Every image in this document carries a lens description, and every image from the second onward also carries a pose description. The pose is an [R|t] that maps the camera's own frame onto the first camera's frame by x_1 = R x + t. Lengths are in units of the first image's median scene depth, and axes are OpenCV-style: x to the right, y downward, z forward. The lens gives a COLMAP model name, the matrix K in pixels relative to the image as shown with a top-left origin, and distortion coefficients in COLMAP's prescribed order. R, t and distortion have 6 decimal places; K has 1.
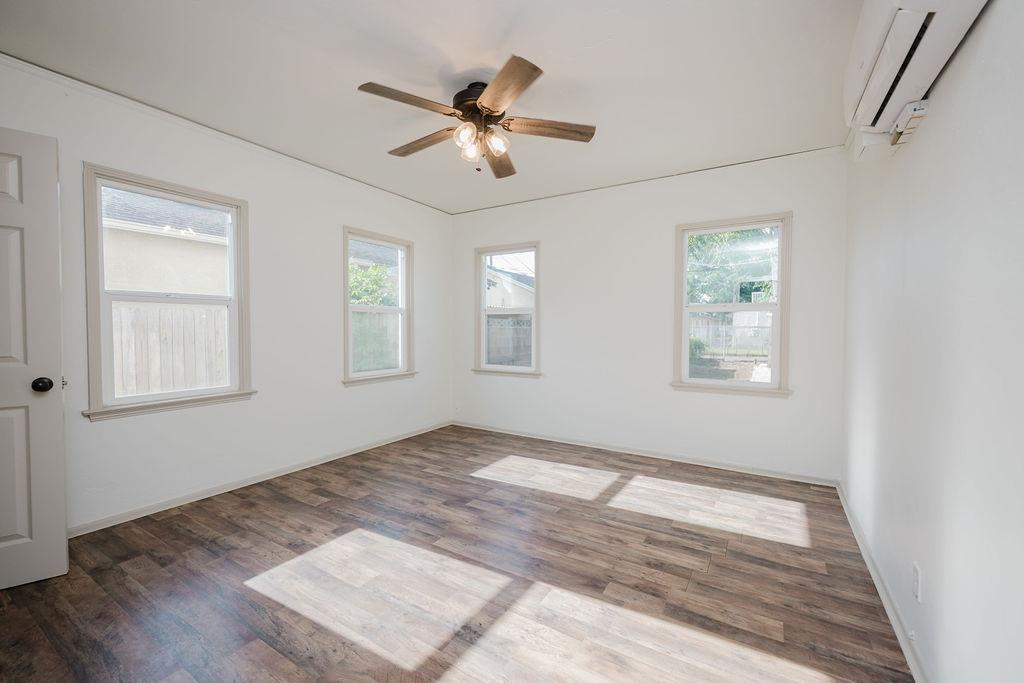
lens RADIAL K [[422.7, 0, 515.8], [0, 422.7, 324.3], [0, 0, 1]] dist [0.000603, -0.000040]
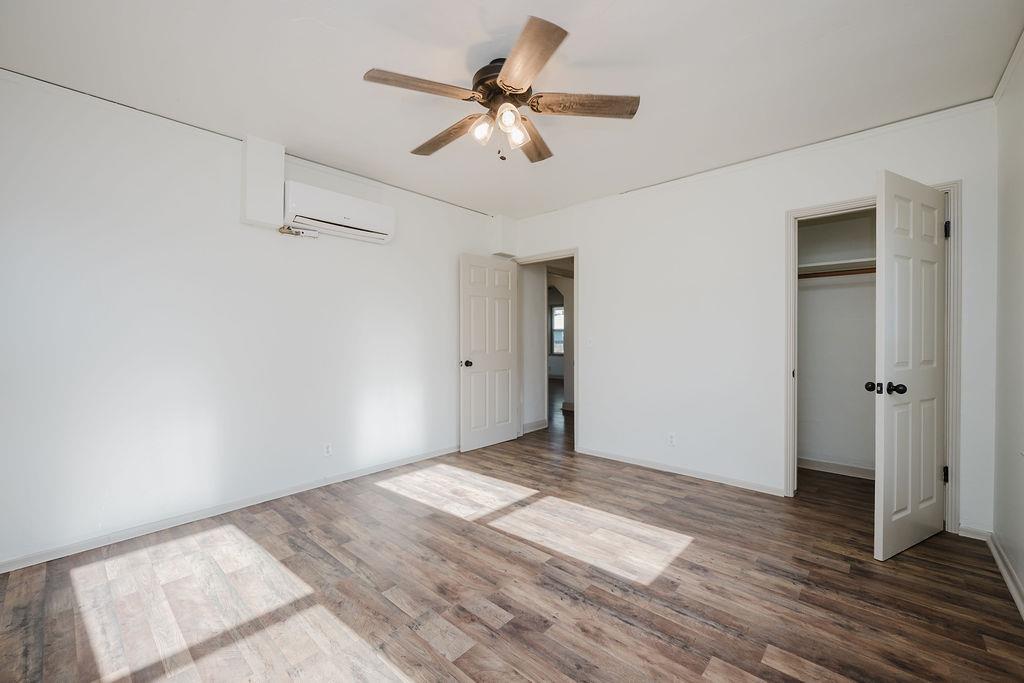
lens RADIAL K [[407.3, 0, 512.0], [0, 407.3, 341.5], [0, 0, 1]] dist [-0.000252, 0.000067]
pose [[-0.982598, -0.003275, 0.185717, -0.244605], [-0.003080, 0.999994, 0.001339, 0.013952], [-0.185720, 0.000744, -0.982602, 1.712740]]
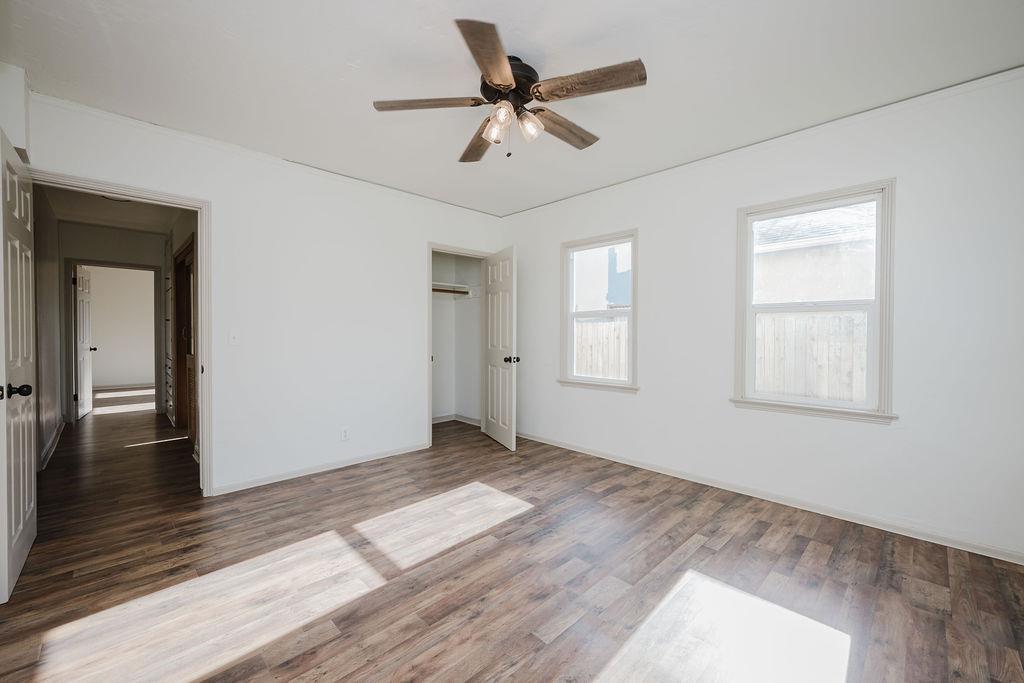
lens RADIAL K [[410.5, 0, 509.3], [0, 410.5, 341.4], [0, 0, 1]] dist [-0.001754, -0.000104]
pose [[-0.252417, 0.014173, -0.967515, 0.690751], [0.003592, 0.999900, 0.013710, 0.014007], [0.967612, -0.000015, -0.252442, 1.148920]]
